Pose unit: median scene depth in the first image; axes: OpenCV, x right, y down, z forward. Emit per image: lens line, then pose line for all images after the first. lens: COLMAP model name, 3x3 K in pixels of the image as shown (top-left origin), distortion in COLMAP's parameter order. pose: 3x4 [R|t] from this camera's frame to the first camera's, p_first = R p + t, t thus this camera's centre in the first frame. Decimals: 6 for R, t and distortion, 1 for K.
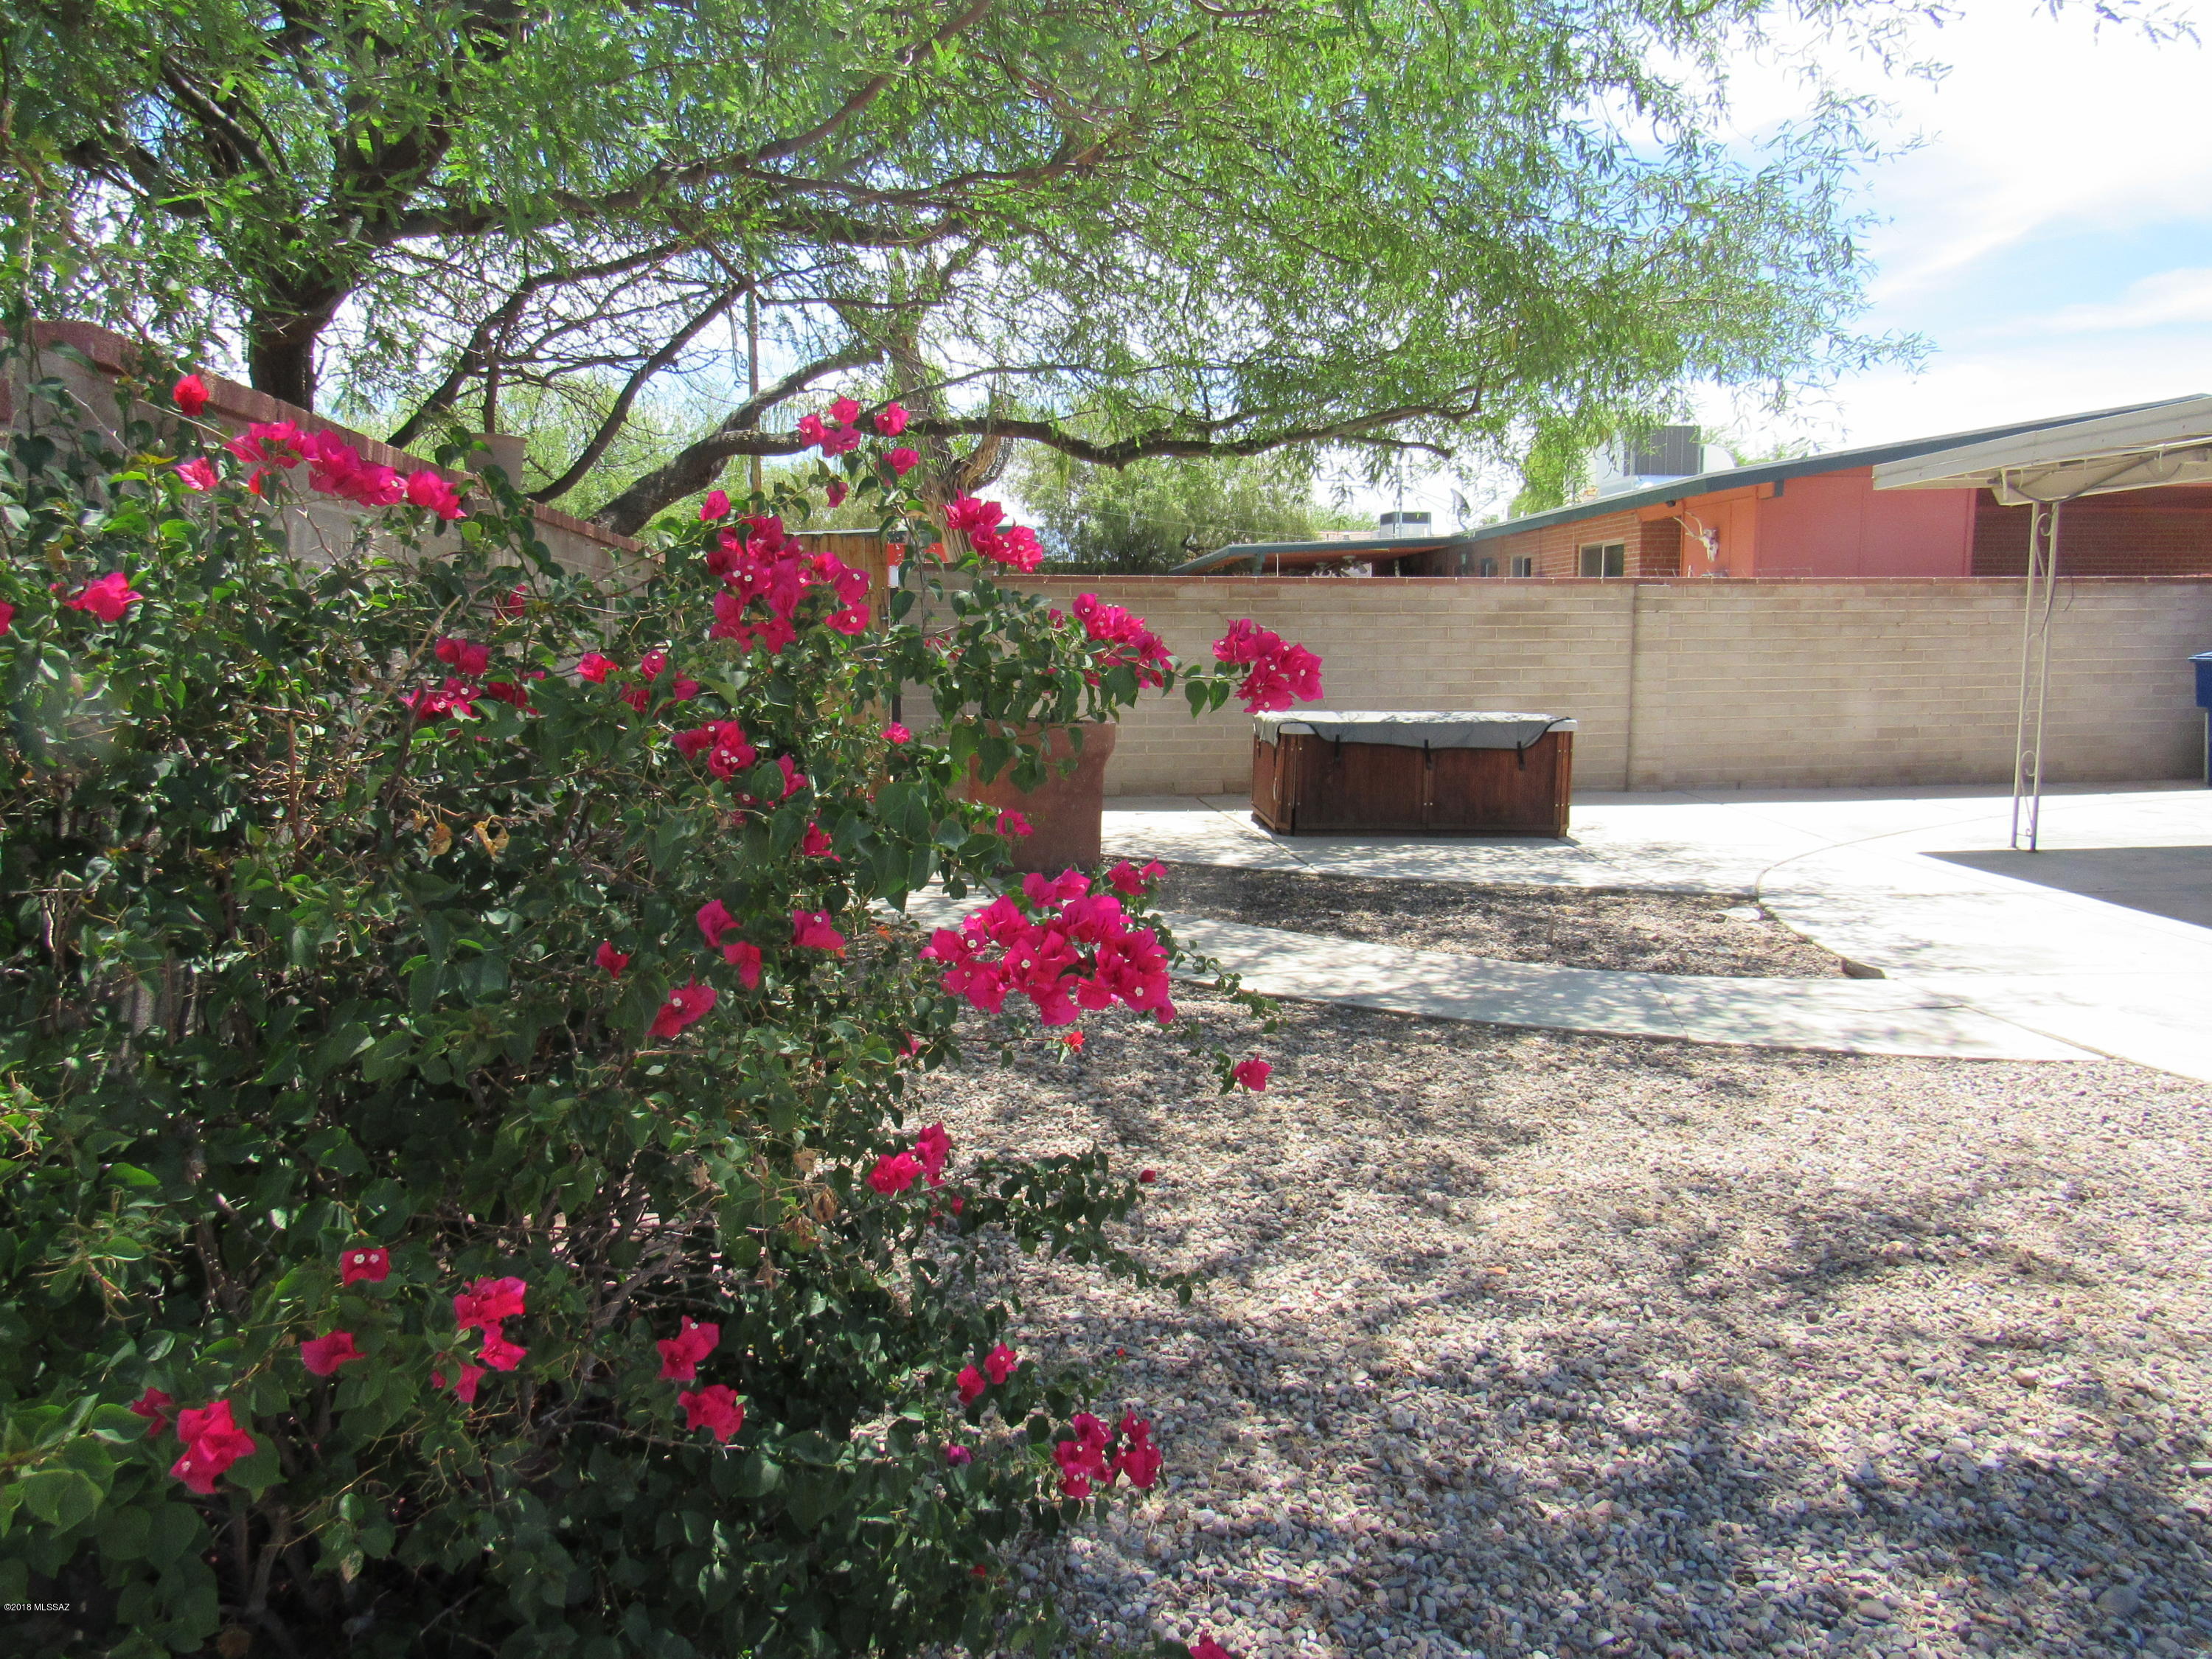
lens RADIAL K [[1572.6, 0, 1103.4], [0, 1572.6, 827.2], [0, 0, 1]] dist [-0.021638, 0.006421]
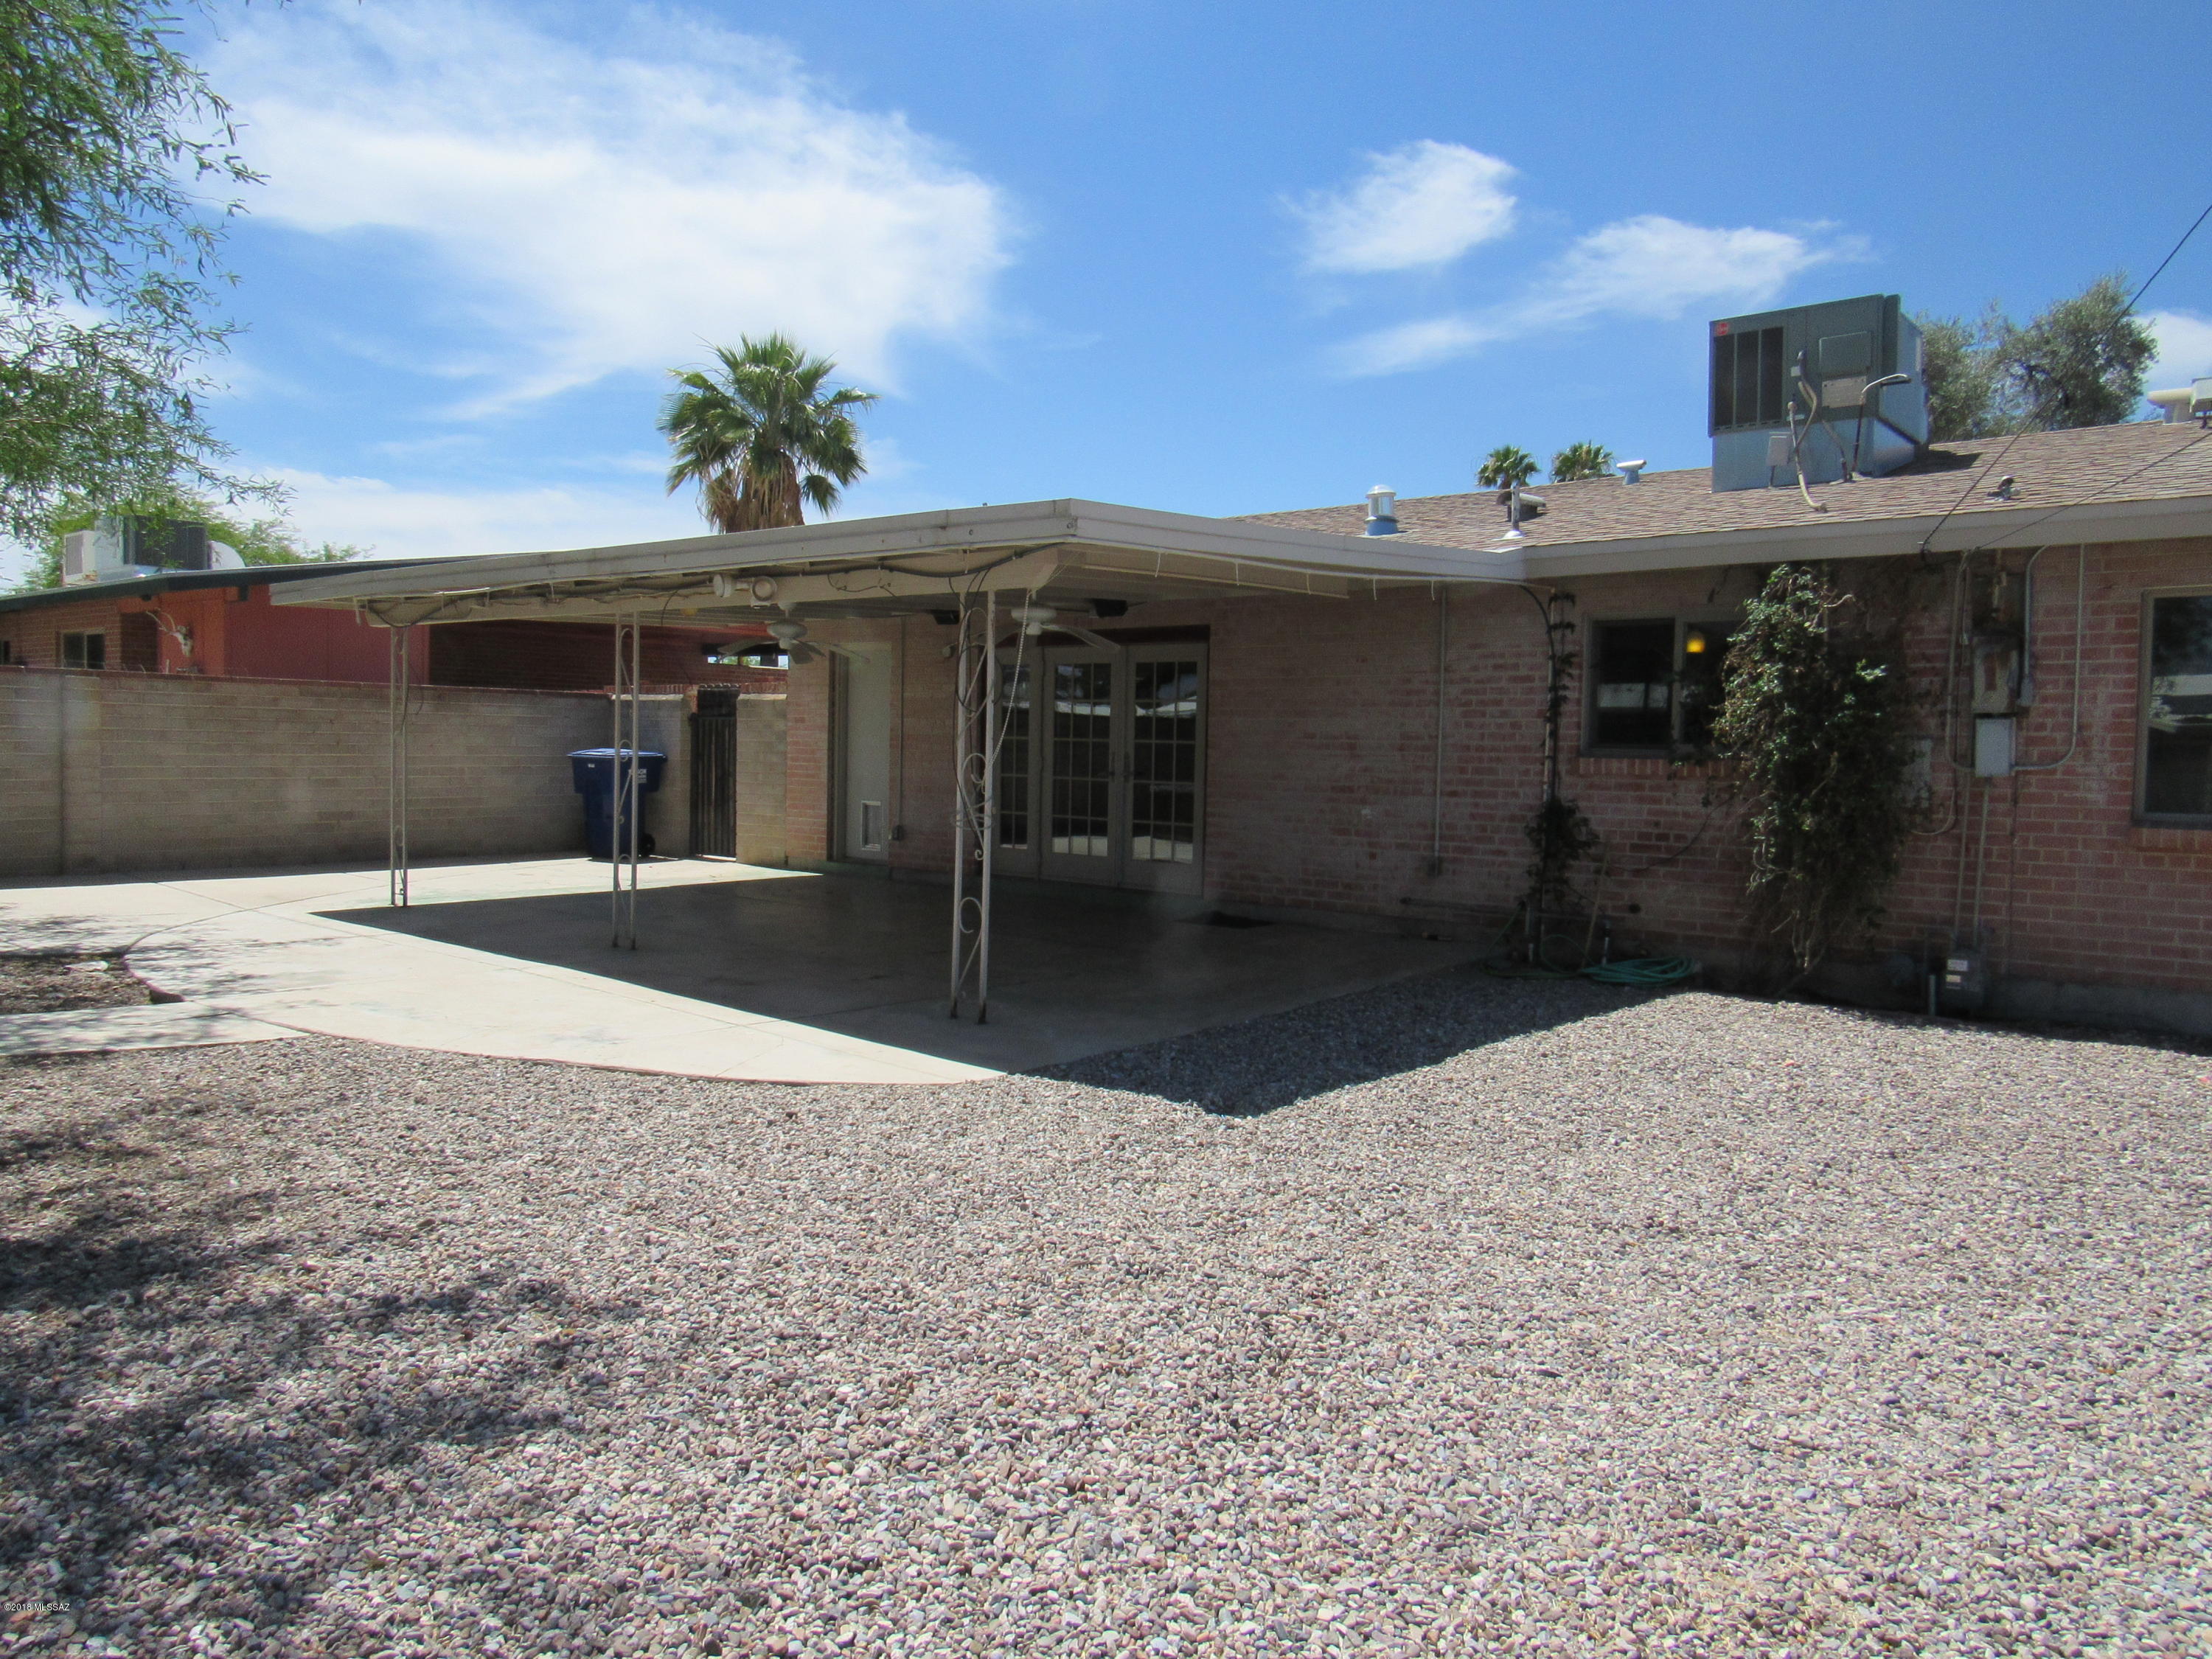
lens RADIAL K [[1572.6, 0, 1106.1], [0, 1572.6, 842.9], [0, 0, 1]] dist [-0.021638, 0.006421]
pose [[0.673746, -0.019077, 0.738717, 0.051877], [0.057714, 0.997972, -0.026866, 0.029938], [-0.736706, 0.060735, 0.673480, -0.245810]]
